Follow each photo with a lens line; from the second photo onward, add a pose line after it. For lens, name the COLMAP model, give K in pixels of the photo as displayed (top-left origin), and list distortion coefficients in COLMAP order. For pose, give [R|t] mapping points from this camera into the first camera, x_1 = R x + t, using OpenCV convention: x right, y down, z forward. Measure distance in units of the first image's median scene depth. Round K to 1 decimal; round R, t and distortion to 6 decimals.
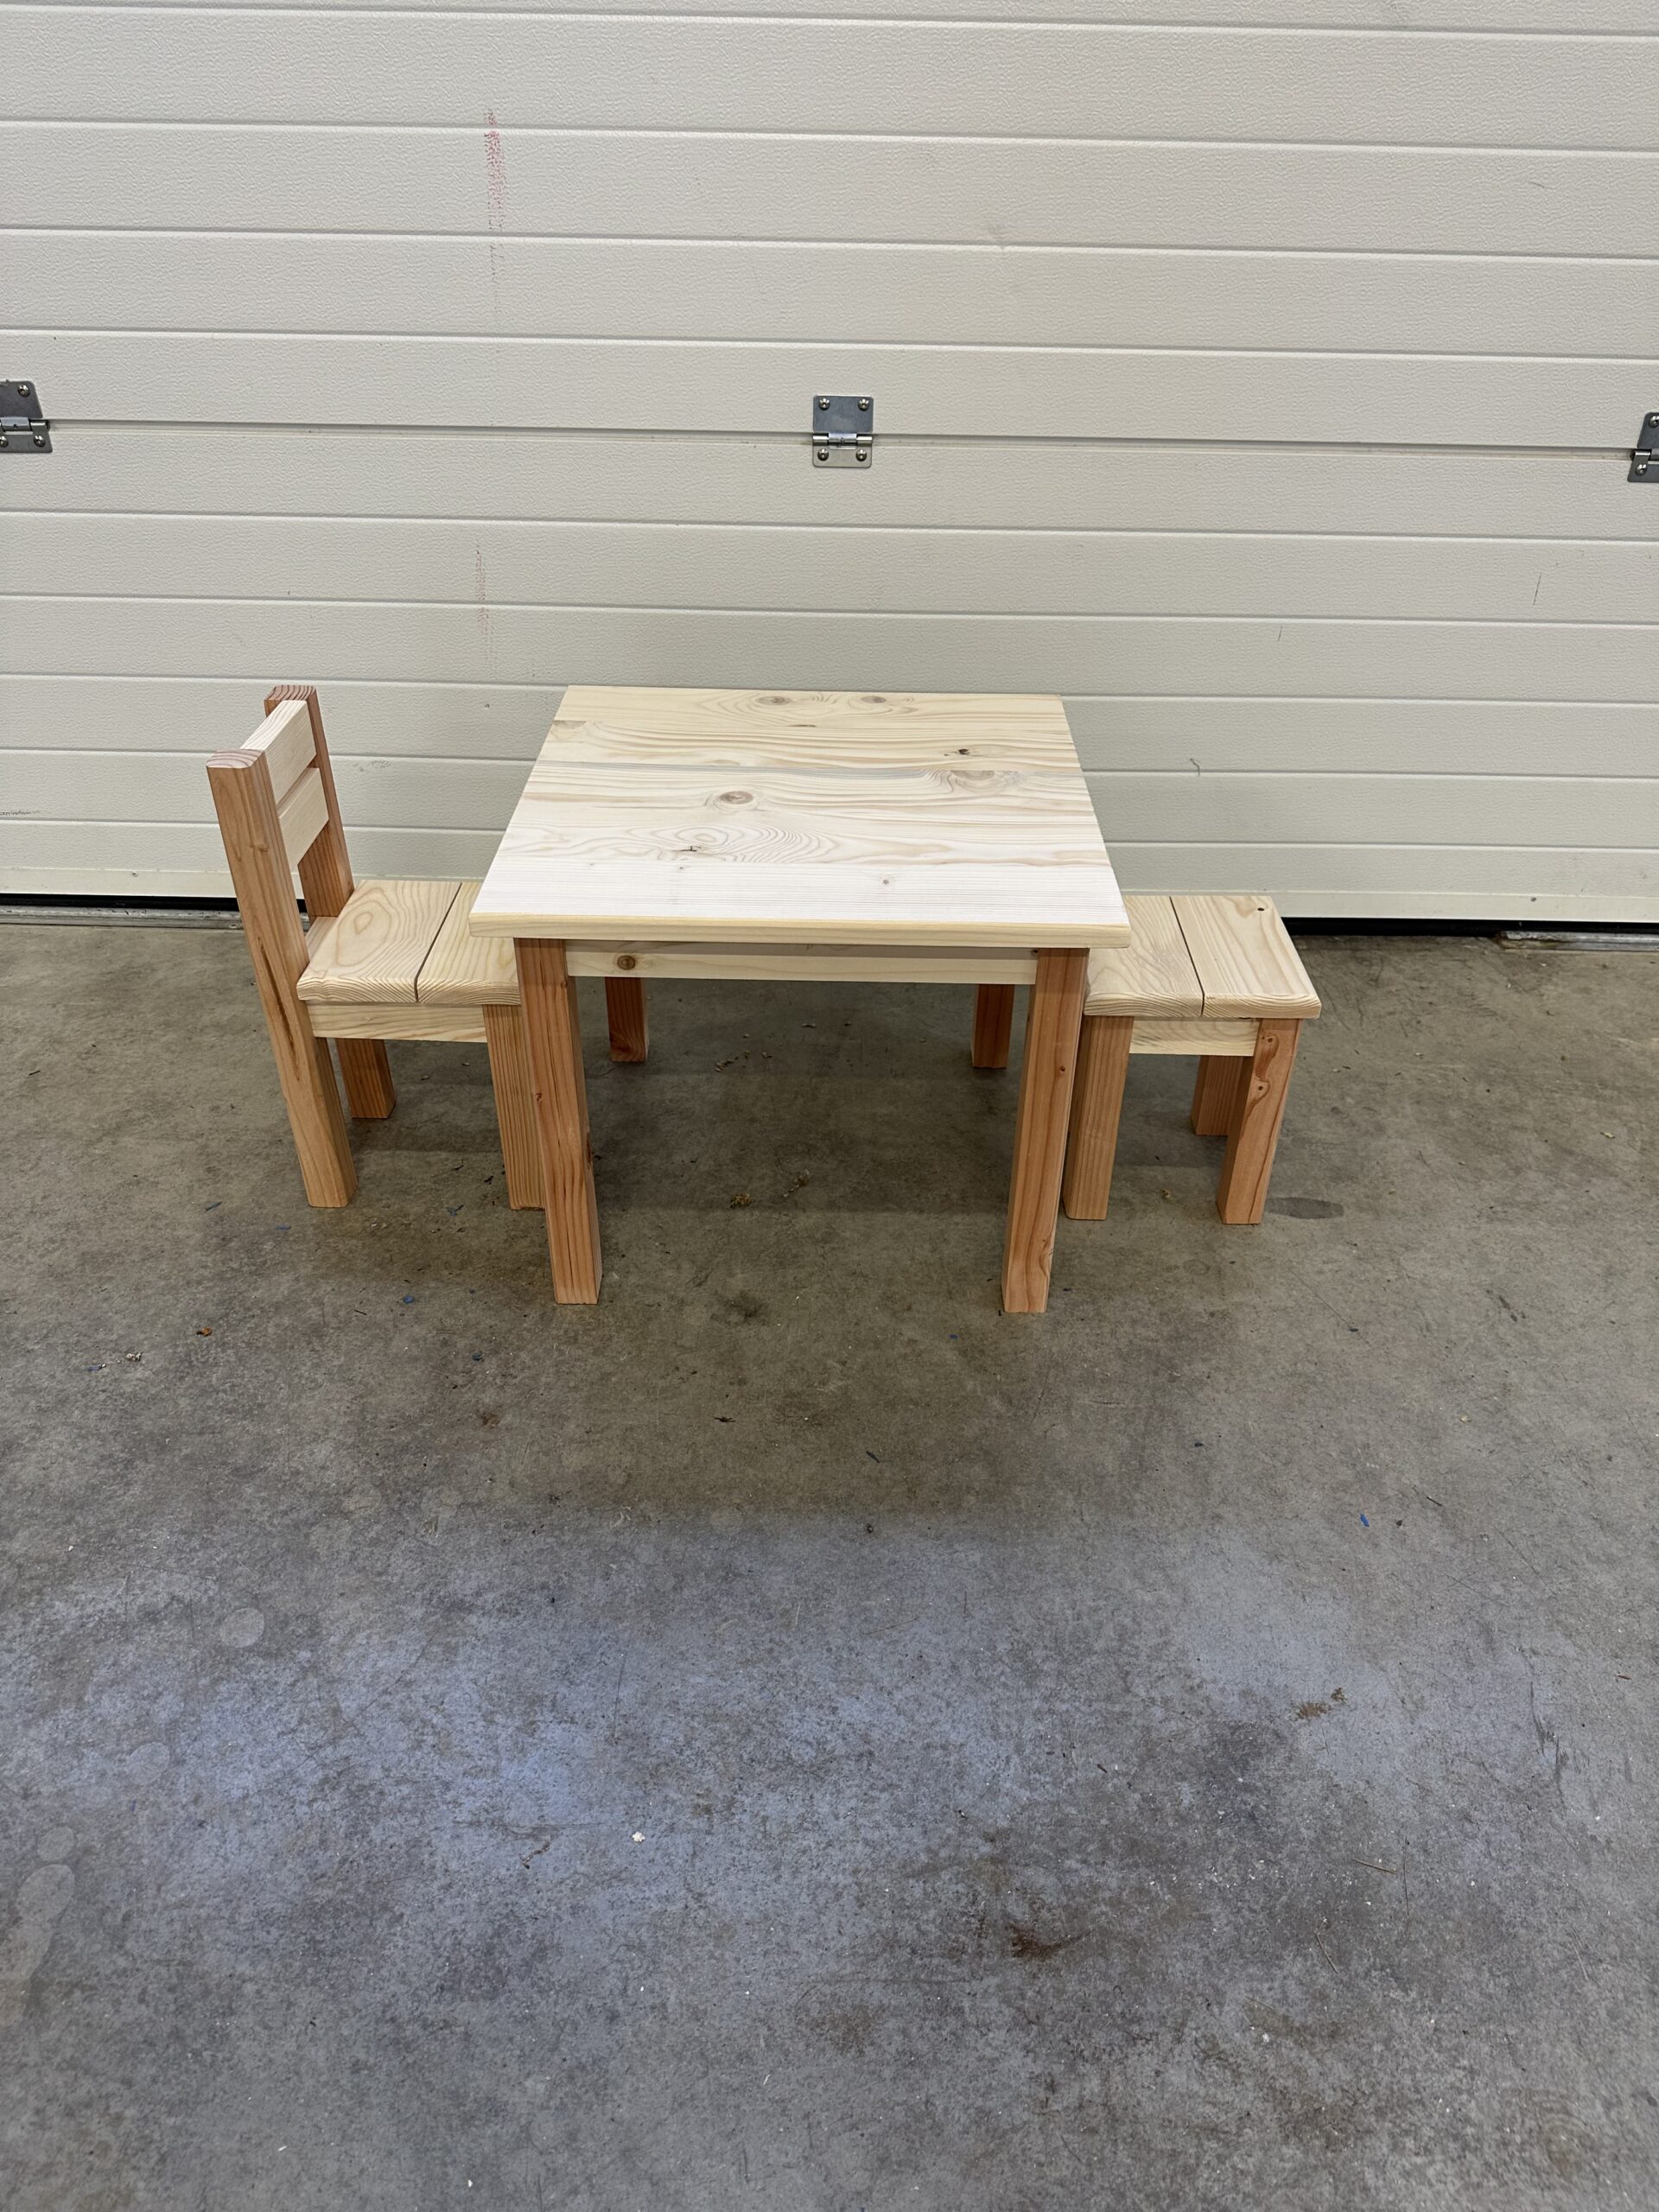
lens RADIAL K [[1577.8, 0, 835.8], [0, 1577.8, 1119.9], [0, 0, 1]] dist [0.013120, -0.029820]
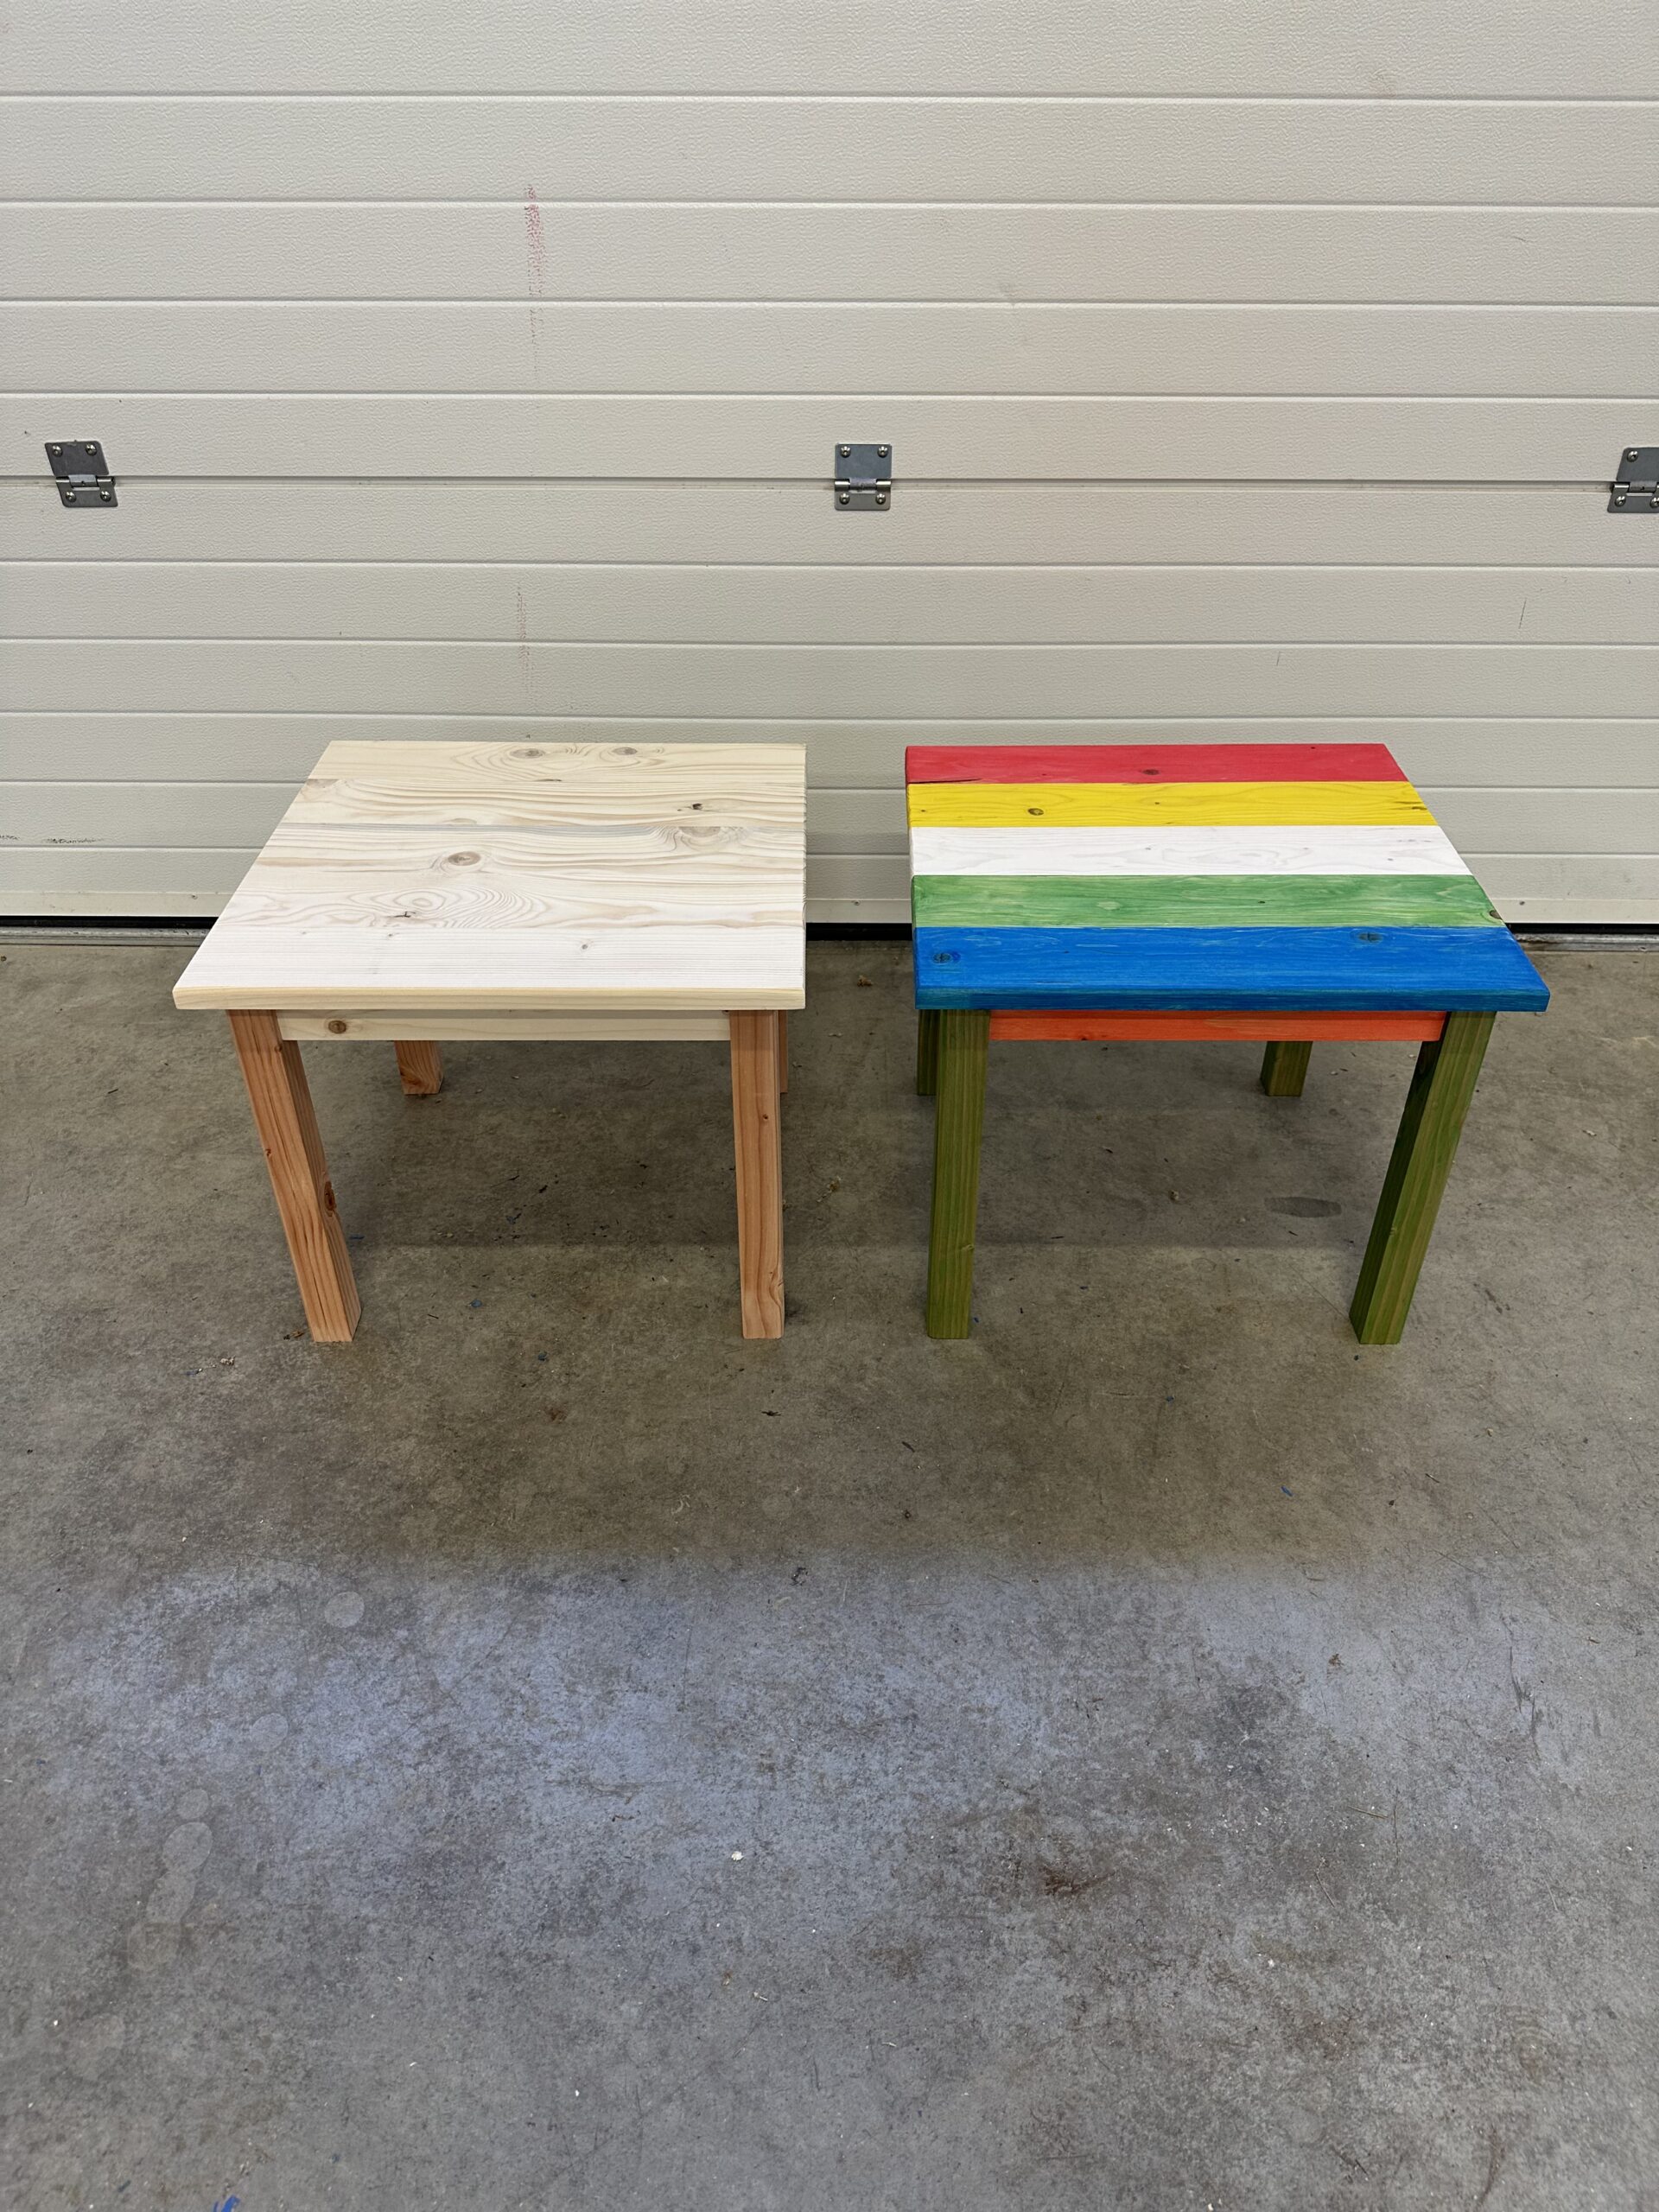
lens RADIAL K [[1577.8, 0, 830.0], [0, 1577.8, 1117.0], [0, 0, 1]] dist [0.013120, -0.029820]
pose [[0.999904, -0.012120, -0.006689, -0.021500], [0.012250, 0.999729, 0.019804, -0.038018], [0.006447, -0.019884, 0.999782, -0.090208]]
